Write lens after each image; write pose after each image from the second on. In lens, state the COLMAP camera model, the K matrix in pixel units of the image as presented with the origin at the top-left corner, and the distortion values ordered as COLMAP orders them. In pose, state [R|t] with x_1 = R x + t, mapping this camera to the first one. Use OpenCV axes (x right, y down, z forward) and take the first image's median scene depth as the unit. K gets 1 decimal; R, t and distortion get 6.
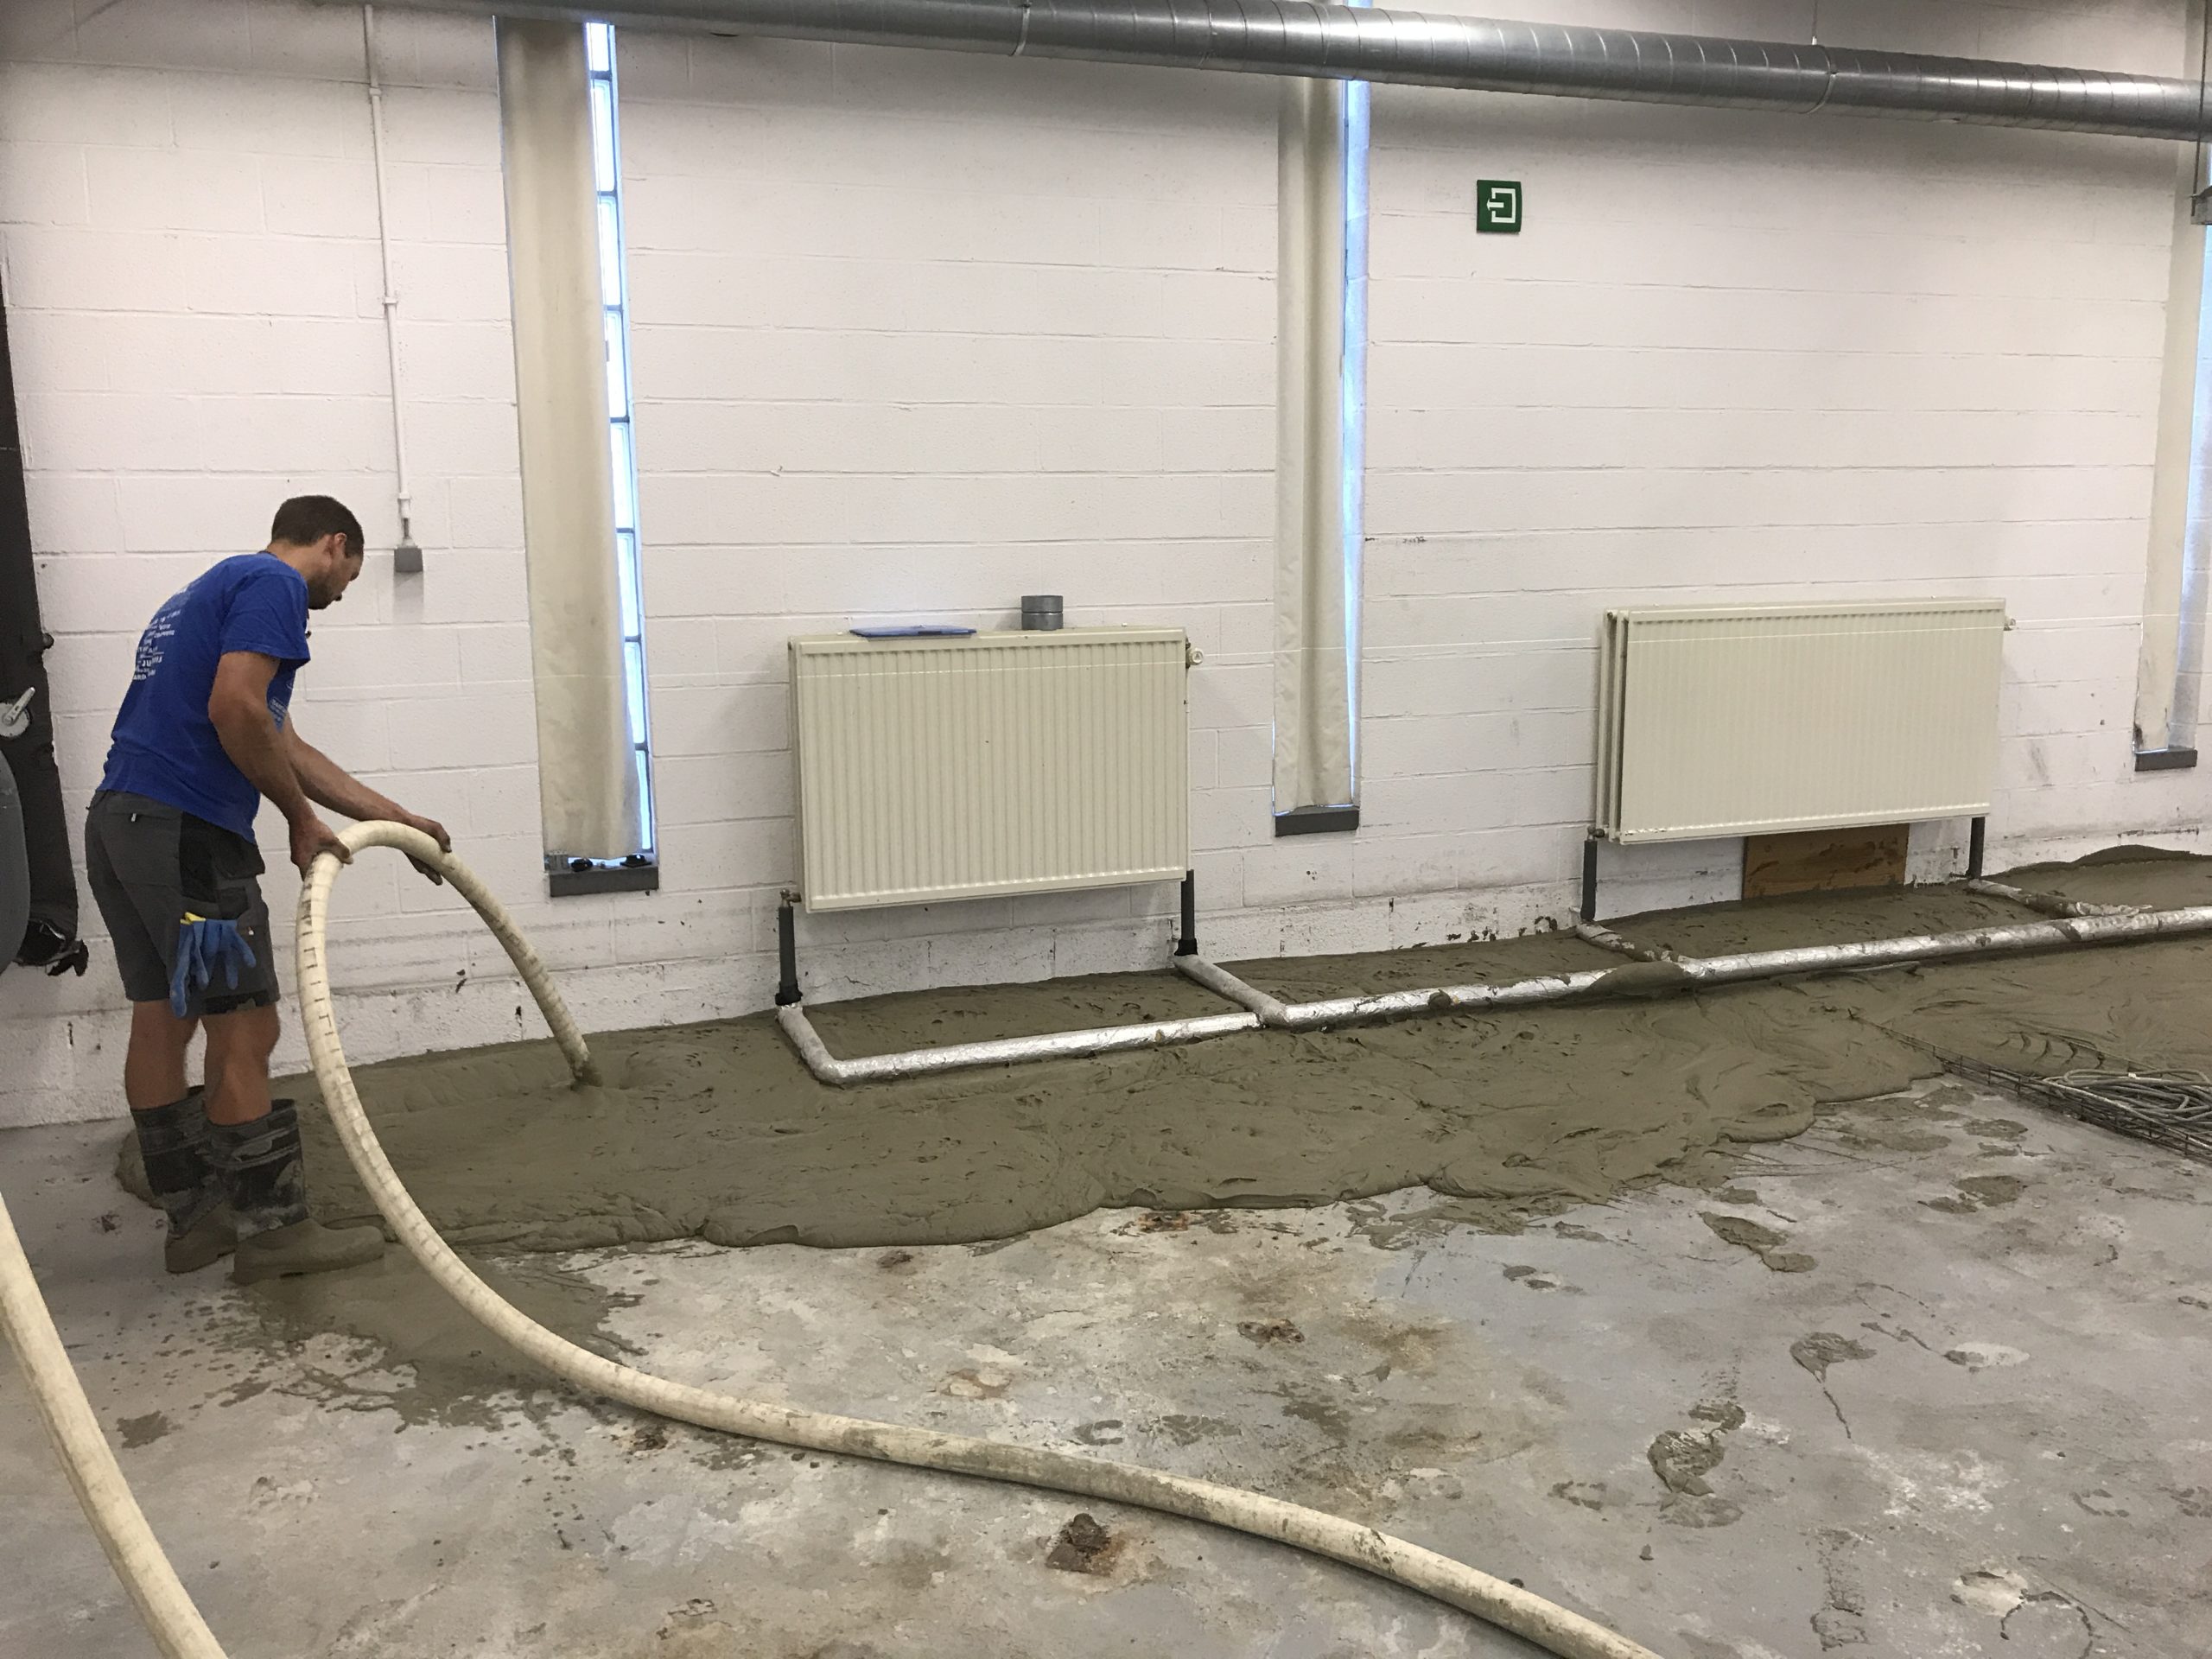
lens RADIAL K [[1825.2, 0, 1106.0], [0, 1825.2, 829.5], [0, 0, 1]] dist [0.039034, -0.023625]
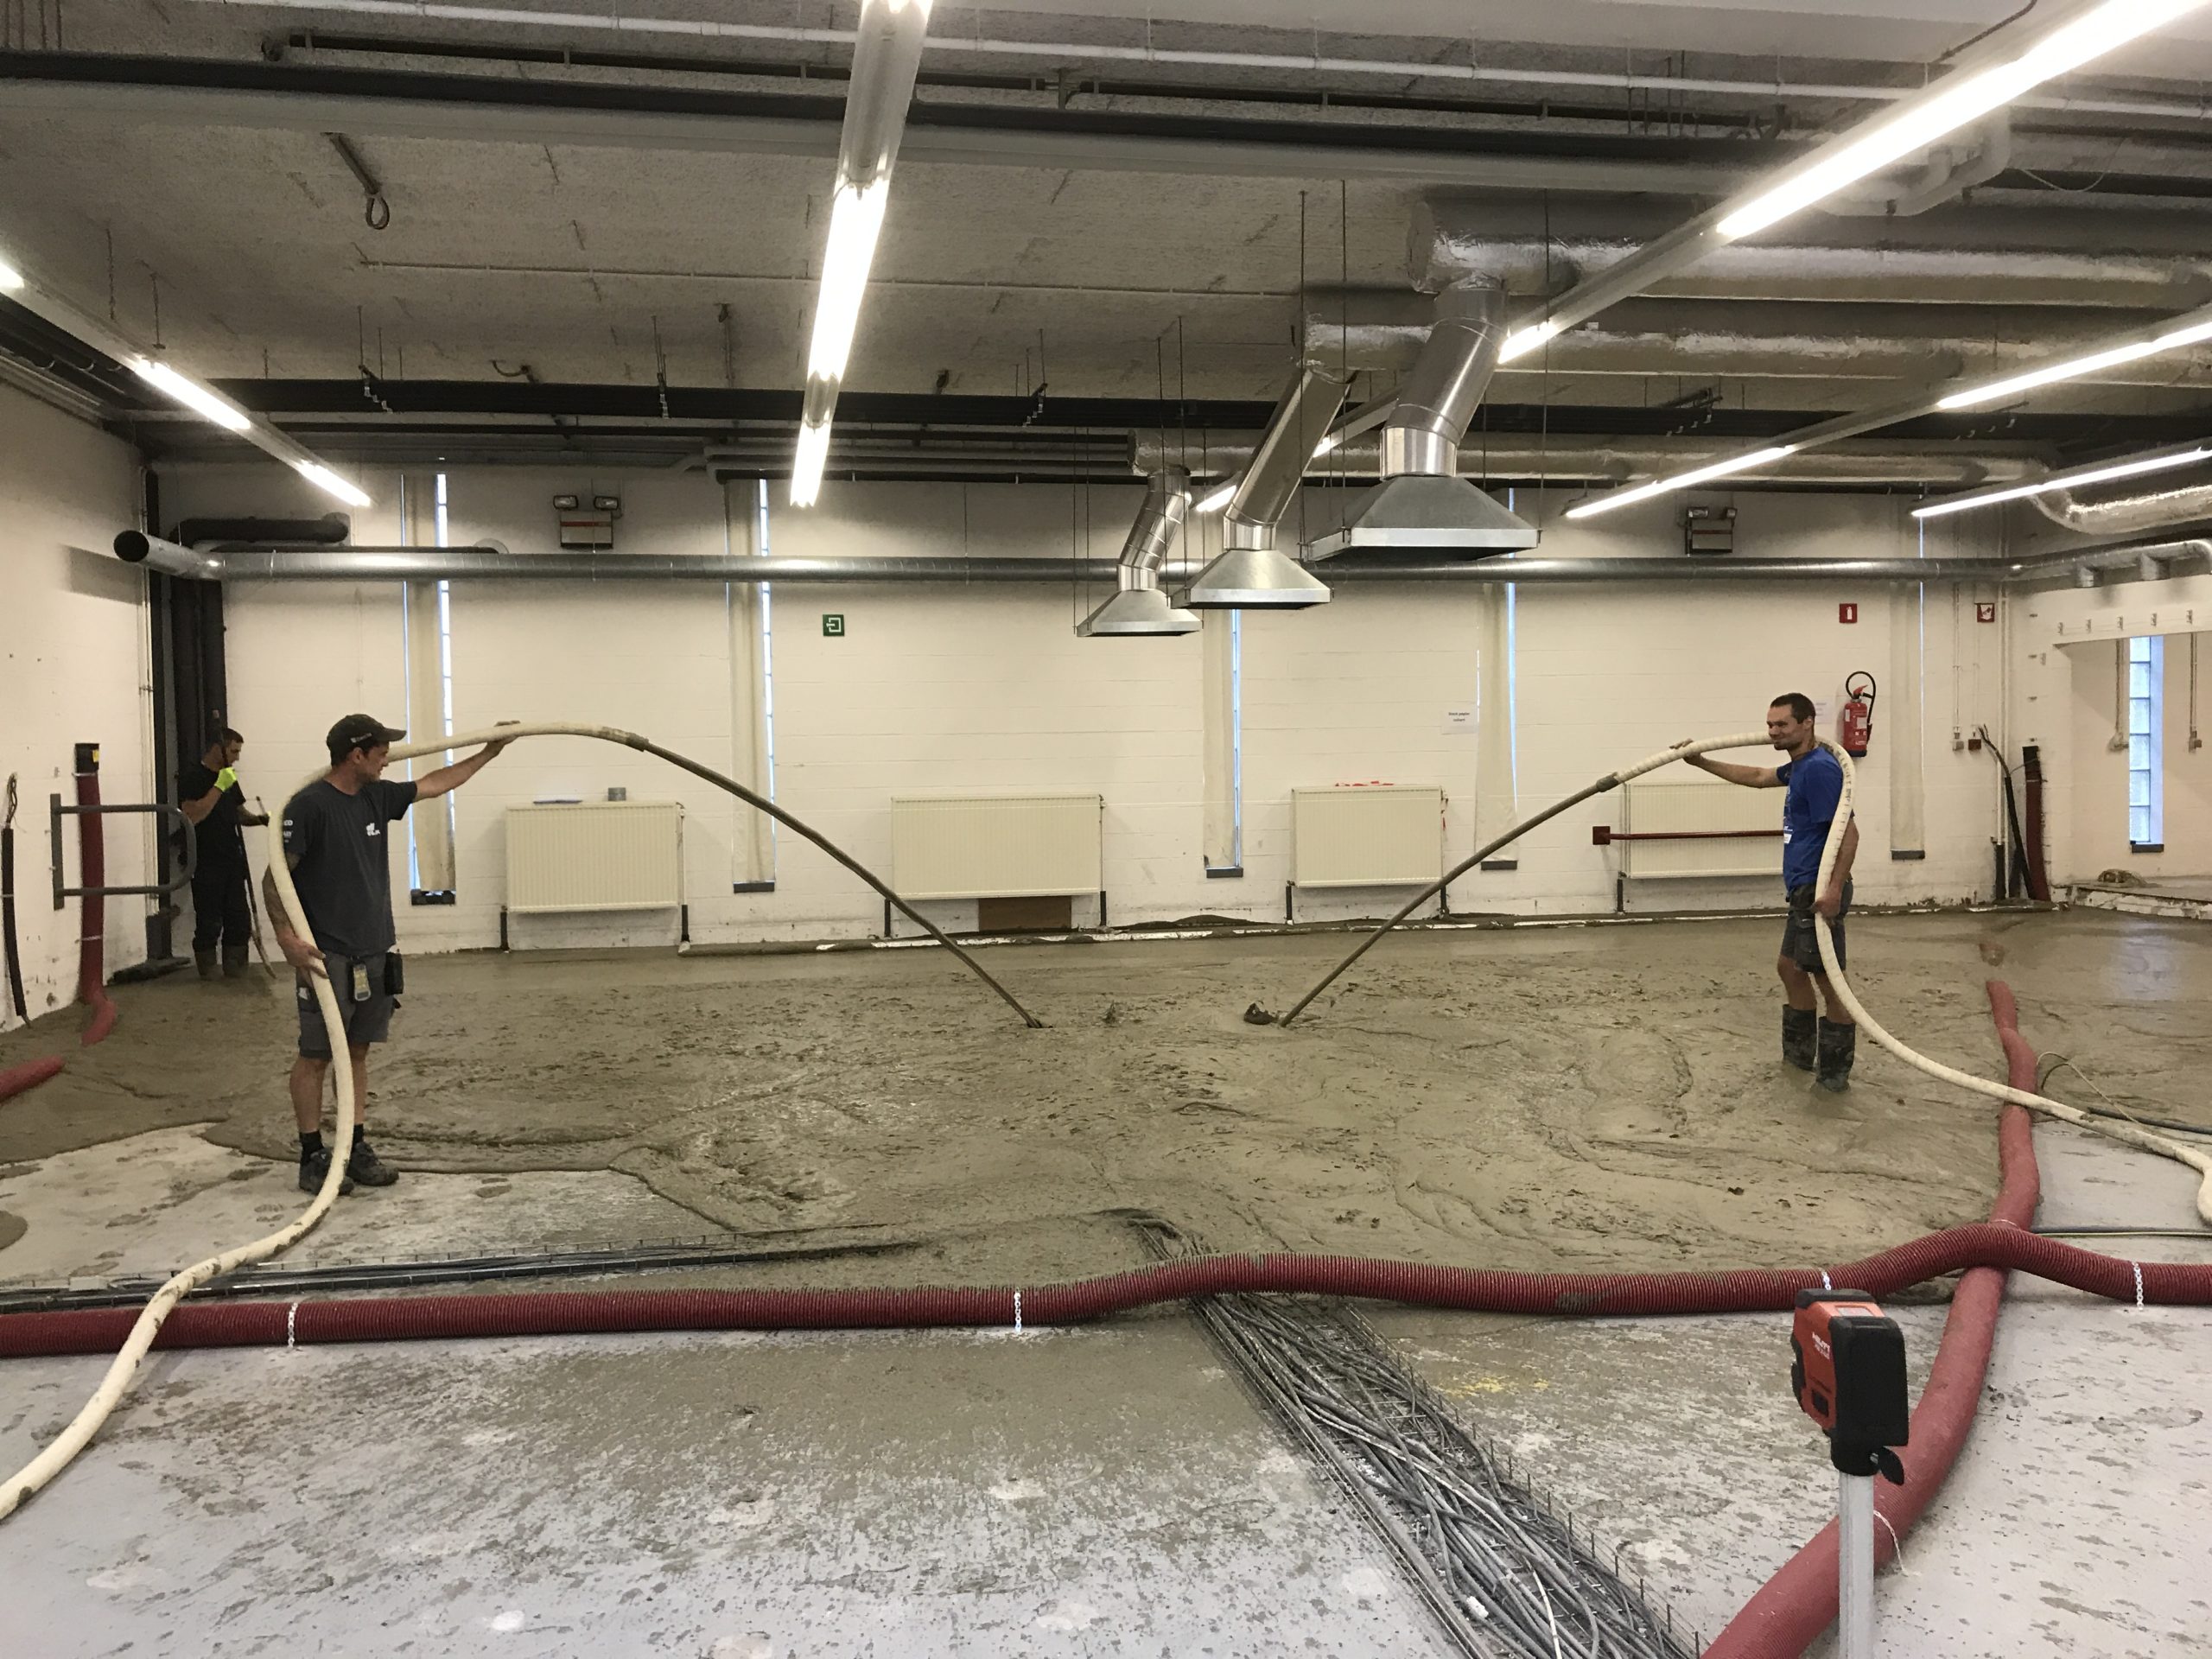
lens RADIAL K [[1812.3, 0, 1106.3], [0, 1812.3, 792.6], [0, 0, 1]] dist [0.017163, 0.003138]
pose [[0.988240, 0.000634, -0.152906, 0.913410], [-0.021970, 0.990204, -0.137886, 0.184870], [0.151321, 0.139624, 0.978574, -1.188390]]
